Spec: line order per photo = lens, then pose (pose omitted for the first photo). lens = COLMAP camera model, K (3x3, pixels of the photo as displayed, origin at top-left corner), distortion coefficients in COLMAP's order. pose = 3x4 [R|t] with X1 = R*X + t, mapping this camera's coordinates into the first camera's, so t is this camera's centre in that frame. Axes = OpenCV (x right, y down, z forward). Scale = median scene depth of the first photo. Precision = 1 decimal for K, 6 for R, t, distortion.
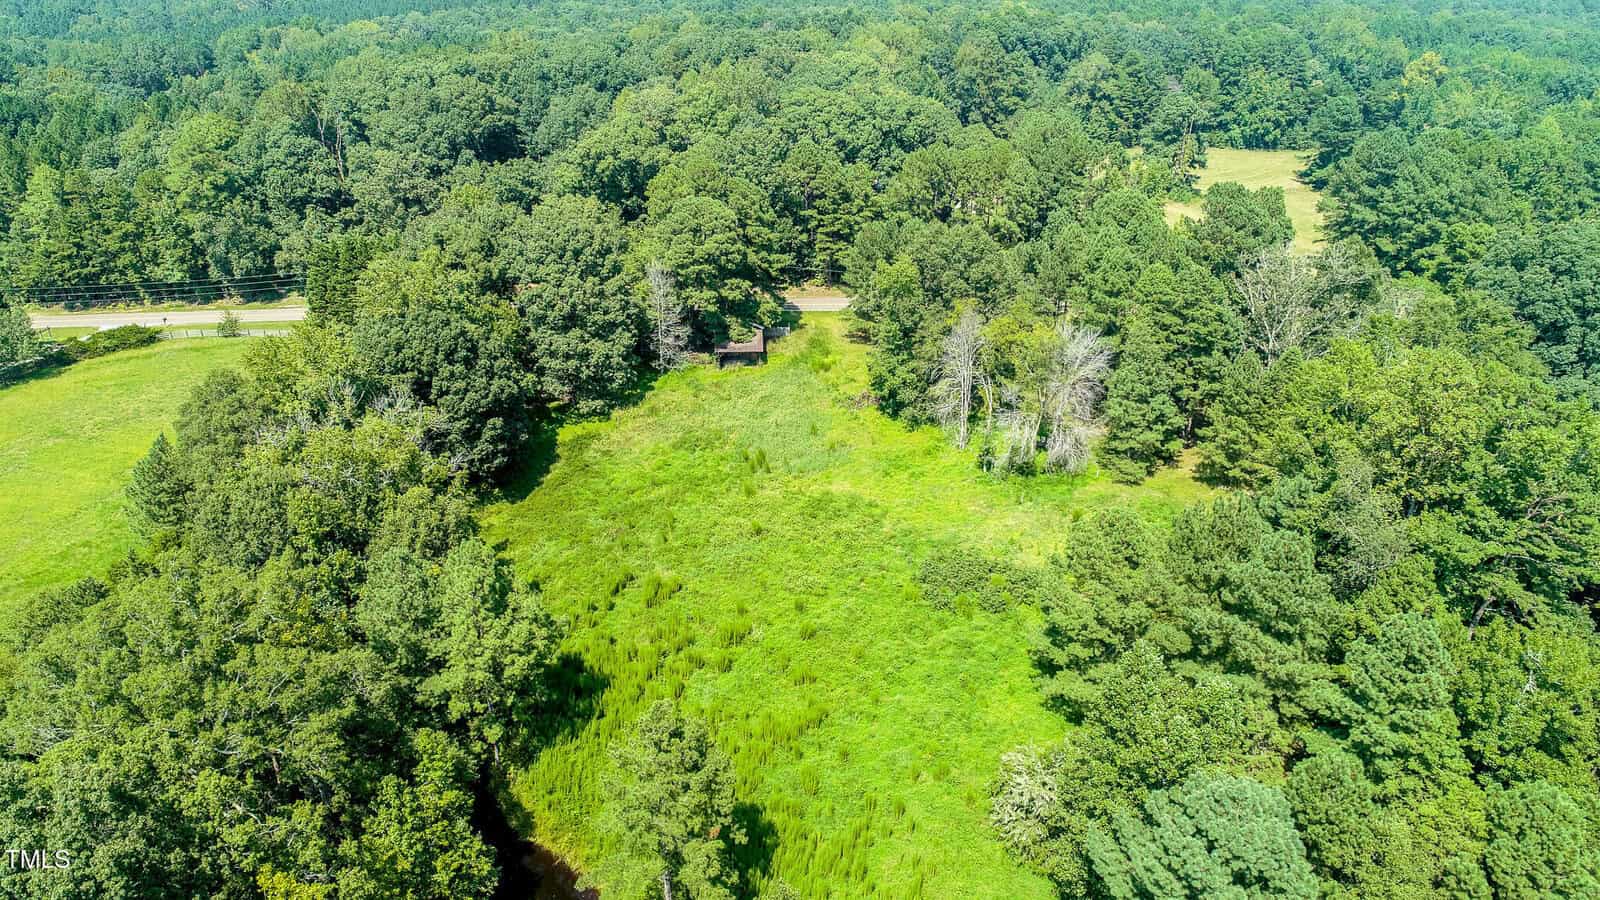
lens RADIAL K [[1073.2, 0, 800.0], [0, 1073.2, 450.0], [0, 0, 1]] dist [0.003378, 0.002439]
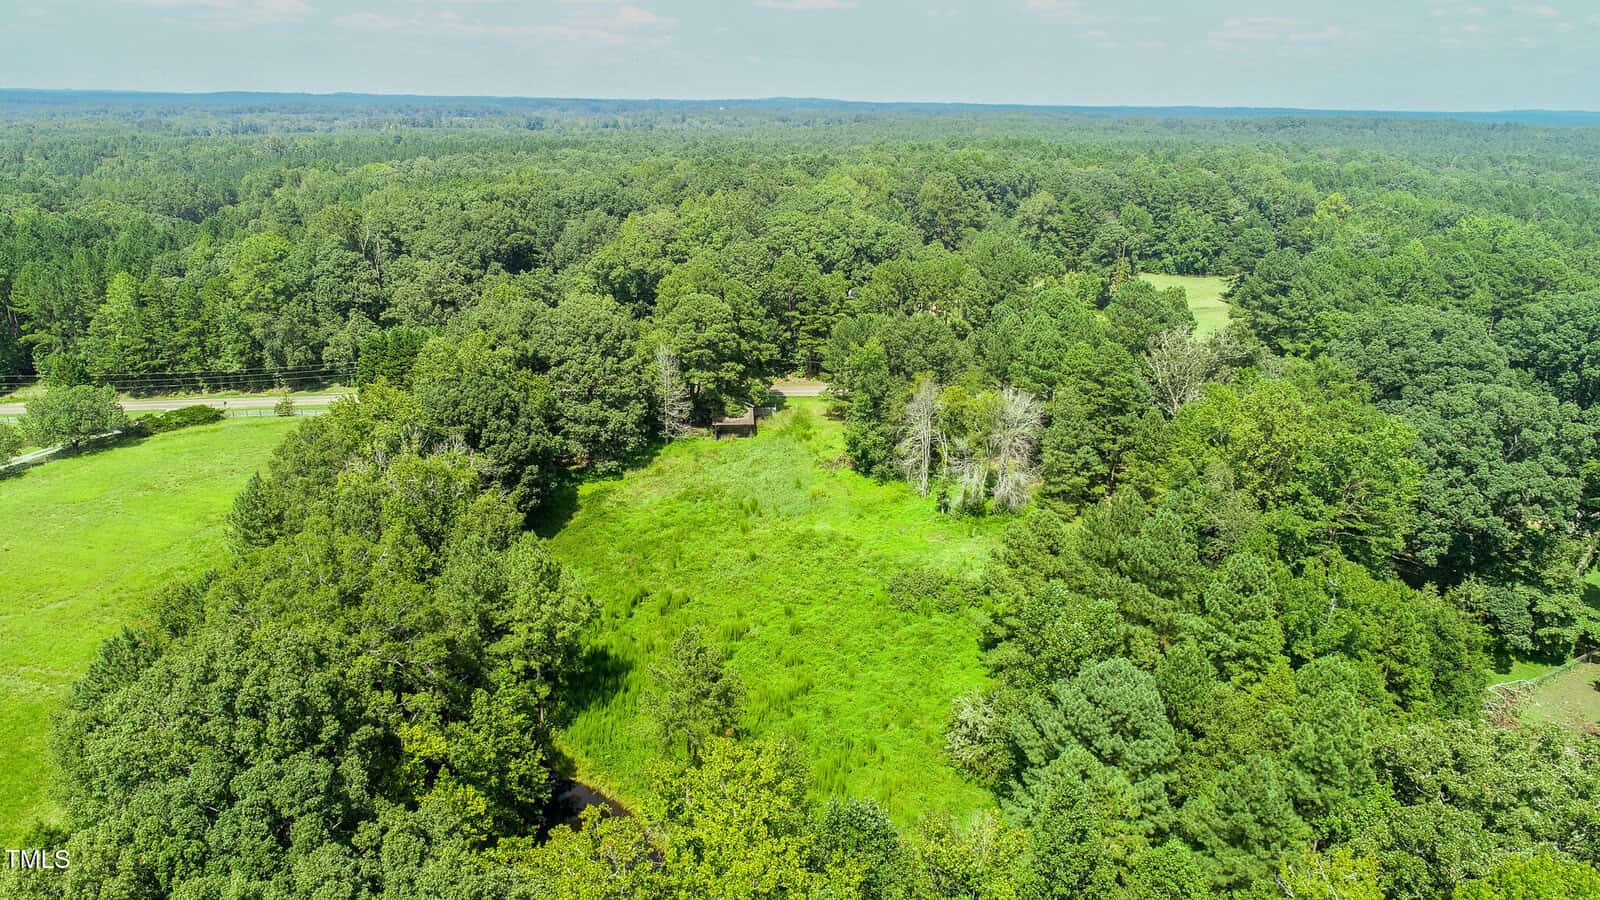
lens RADIAL K [[1073.2, 0, 800.0], [0, 1073.2, 450.0], [0, 0, 1]] dist [0.003378, 0.002439]
pose [[0.999736, 0.001543, 0.022941, -0.011957], [0.001408, 0.991764, -0.128074, 0.092368], [-0.022950, 0.128072, 0.991499, -0.166428]]
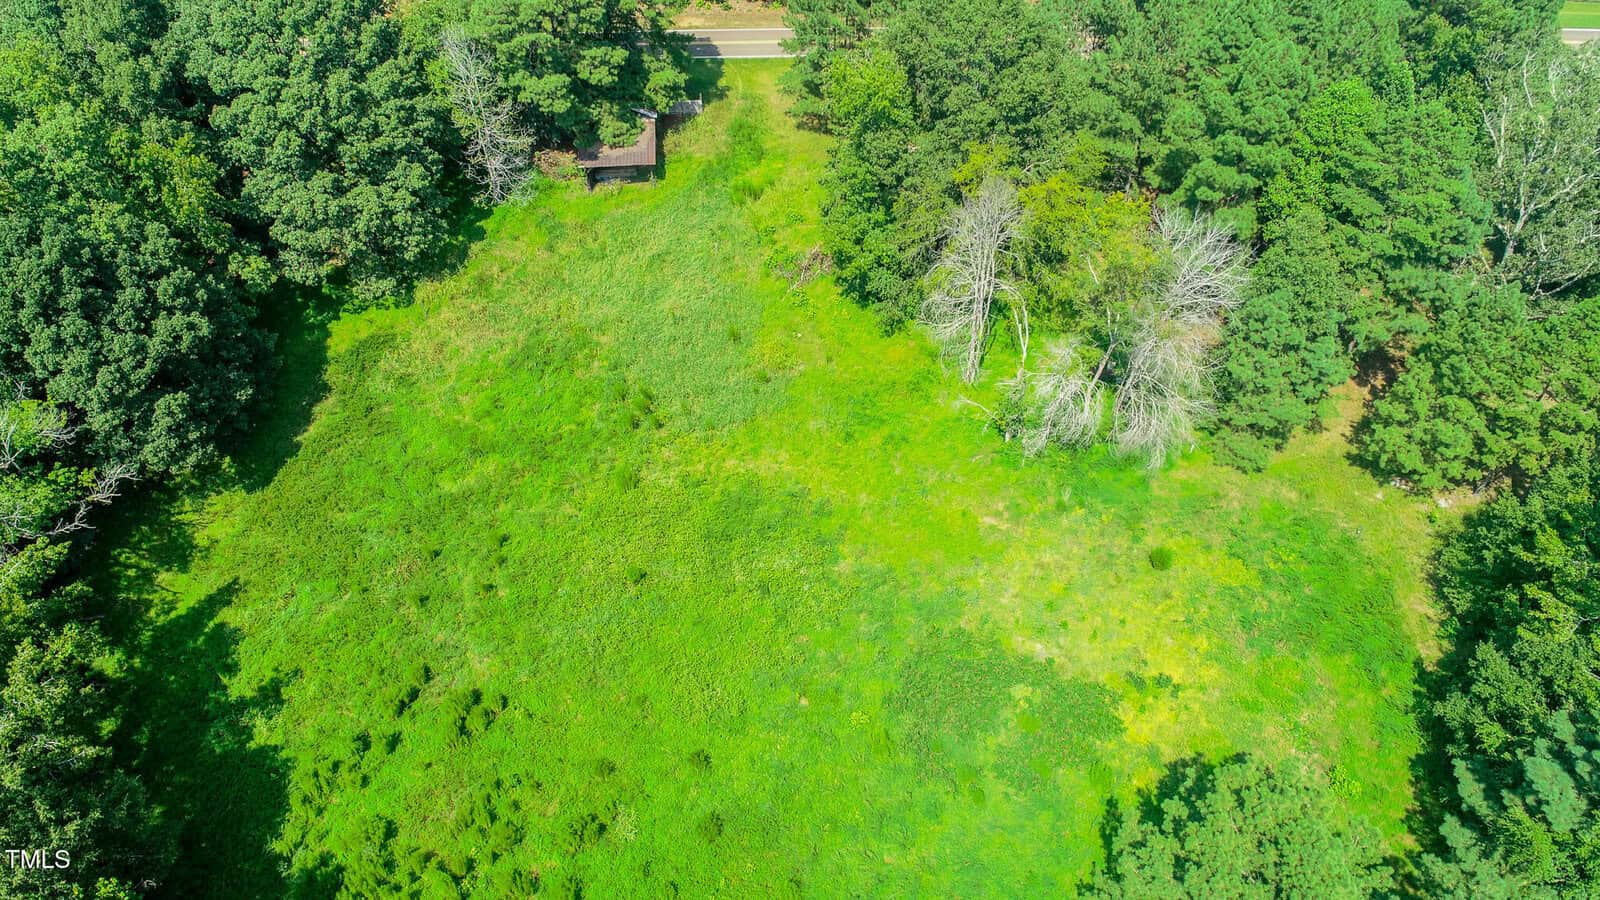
lens RADIAL K [[1073.2, 0, 800.0], [0, 1073.2, 450.0], [0, 0, 1]] dist [0.003378, 0.002439]
pose [[0.999625, -0.023315, 0.014386, 0.040200], [0.016254, 0.927435, 0.373632, -0.184763], [-0.022053, -0.373258, 0.927465, 0.386813]]
